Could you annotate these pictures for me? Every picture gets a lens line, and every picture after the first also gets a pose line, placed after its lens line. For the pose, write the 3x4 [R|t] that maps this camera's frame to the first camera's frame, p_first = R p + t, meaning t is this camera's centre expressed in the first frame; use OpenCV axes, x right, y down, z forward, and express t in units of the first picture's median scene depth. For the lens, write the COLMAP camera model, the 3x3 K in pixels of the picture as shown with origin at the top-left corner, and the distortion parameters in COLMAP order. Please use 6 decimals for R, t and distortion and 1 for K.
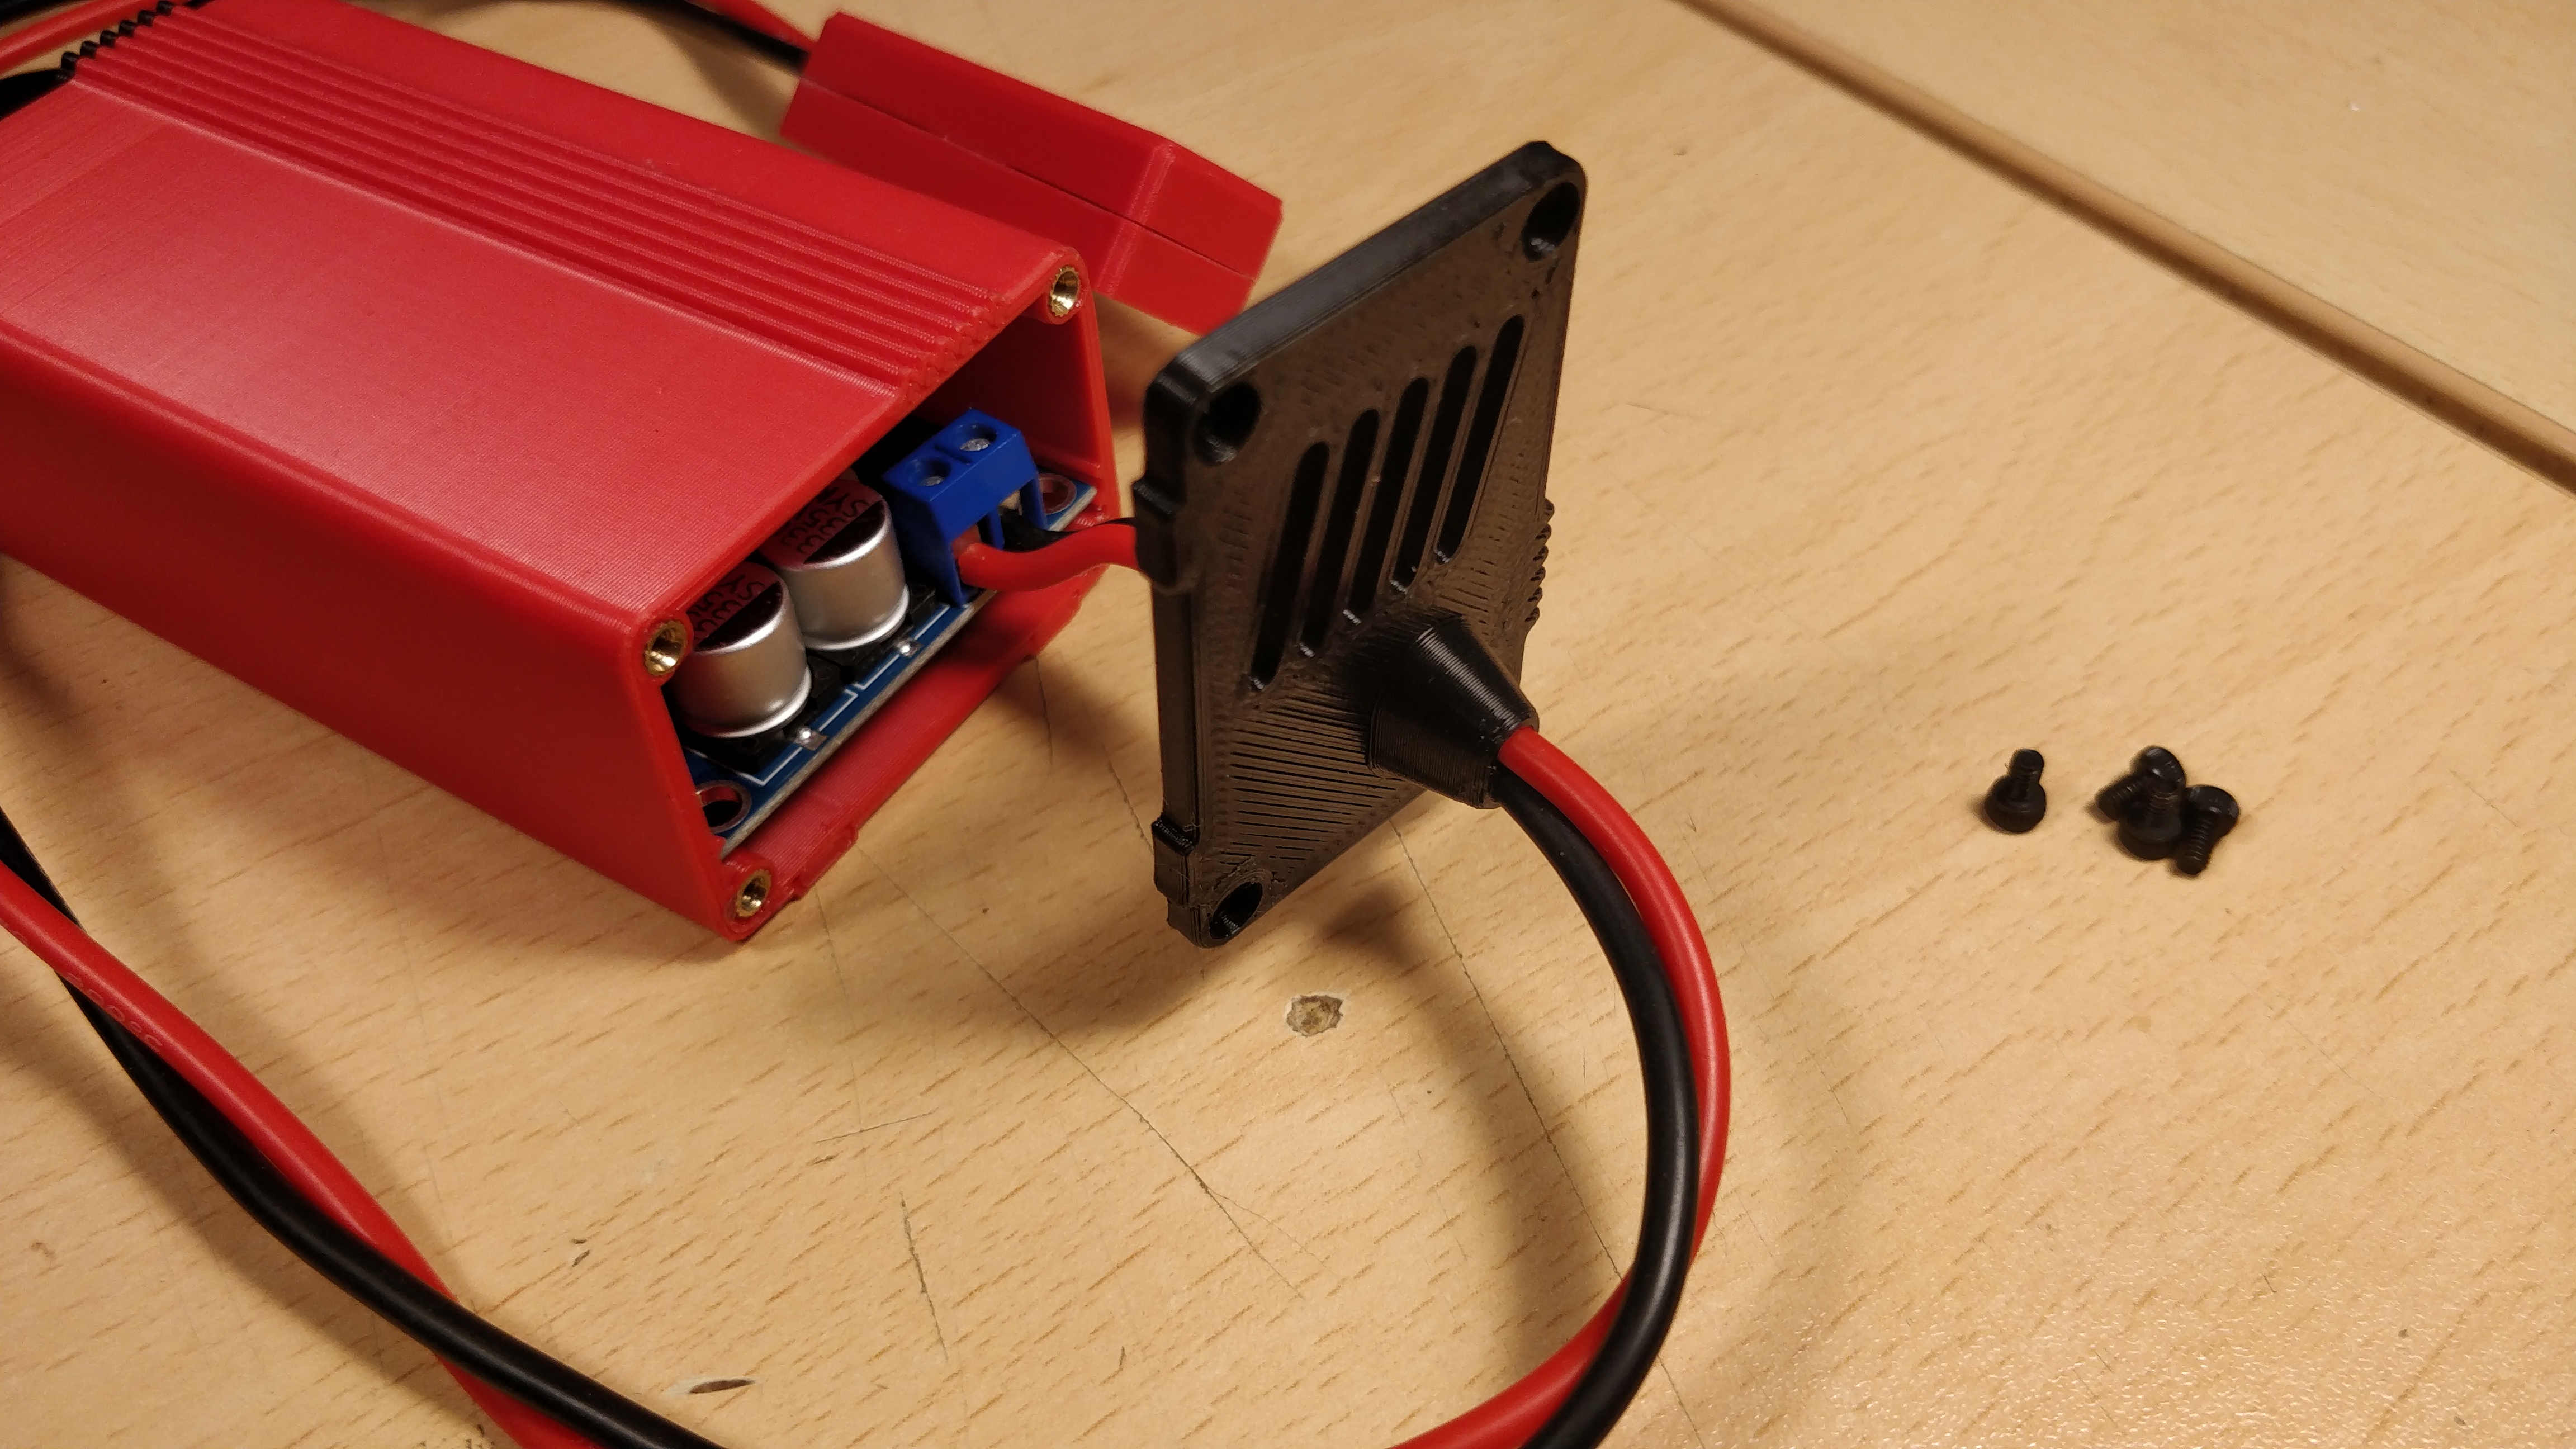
lens RADIAL K [[1988.8, 0, 1288.0], [0, 1988.8, 724.5], [0, 0, 1]] dist [-0.011149, -0.030303]
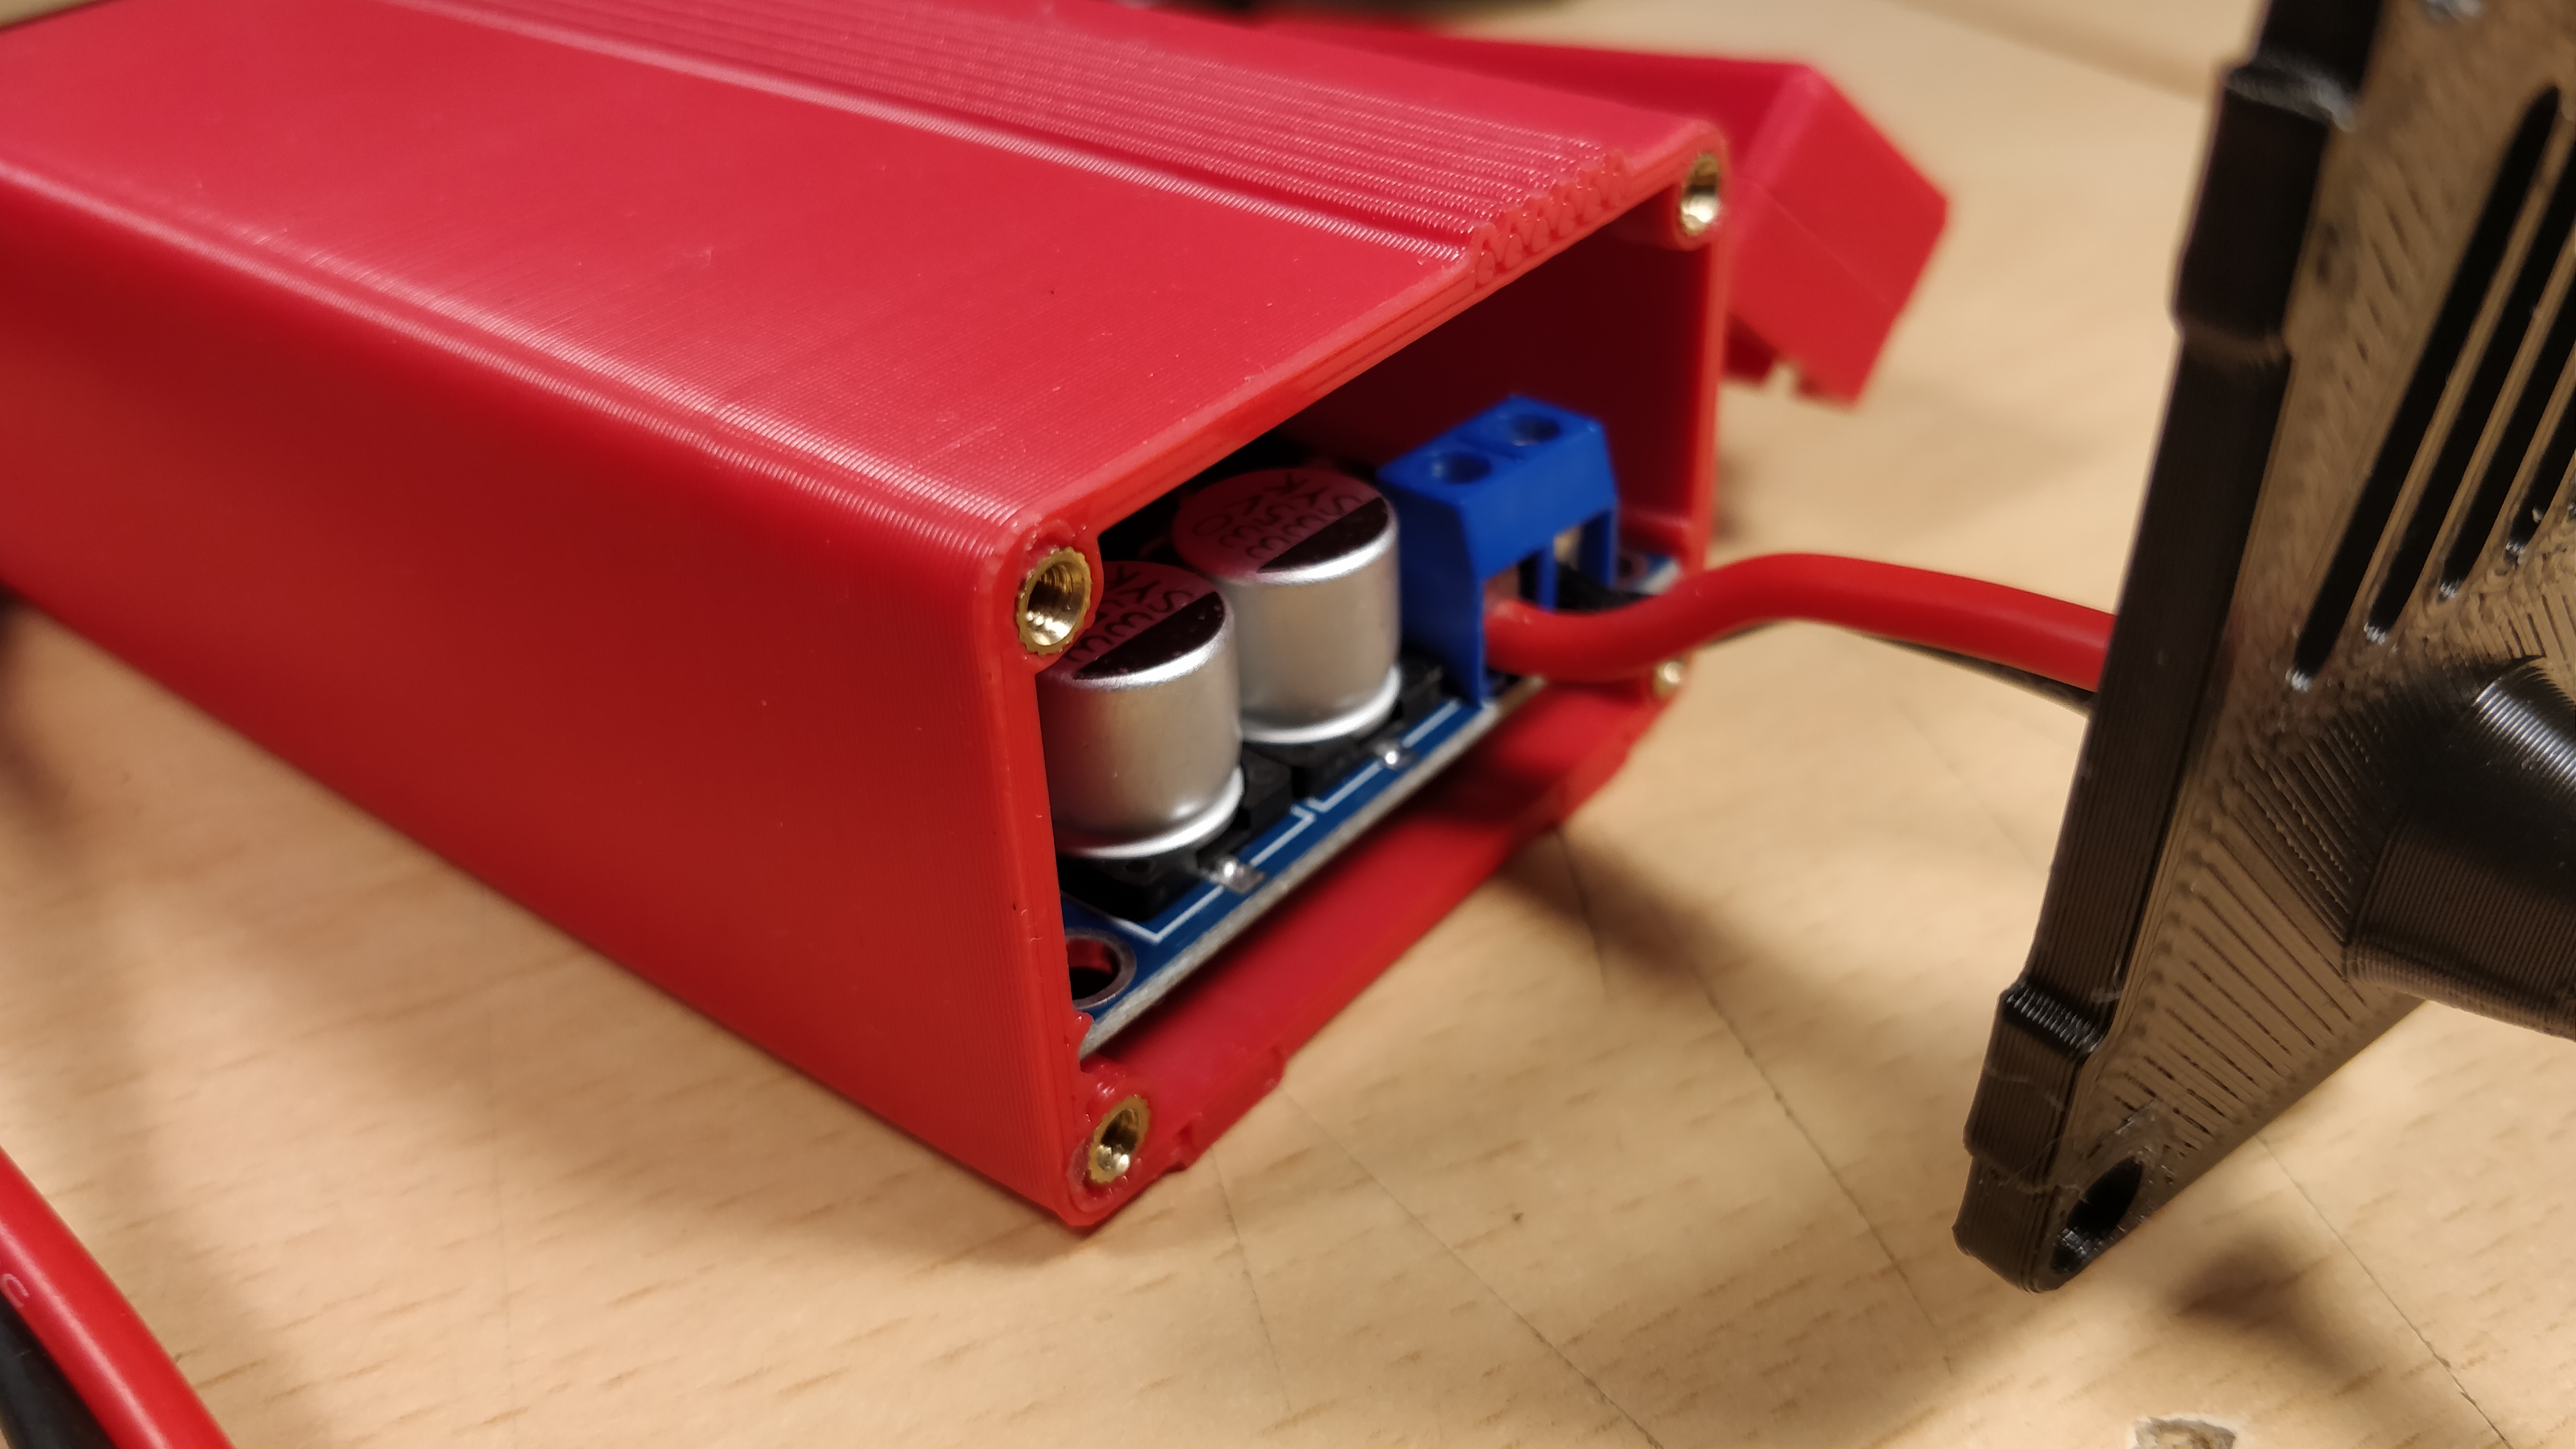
lens RADIAL K [[2066.0, 0, 1194.8], [0, 2066.0, 727.5], [0, 0, 1]] dist [-0.002004, -0.006407]
pose [[0.990632, 0.050844, -0.126739, -0.177904], [-0.080756, 0.966543, -0.243461, 0.110211], [0.110120, 0.251415, 0.961594, 0.414023]]
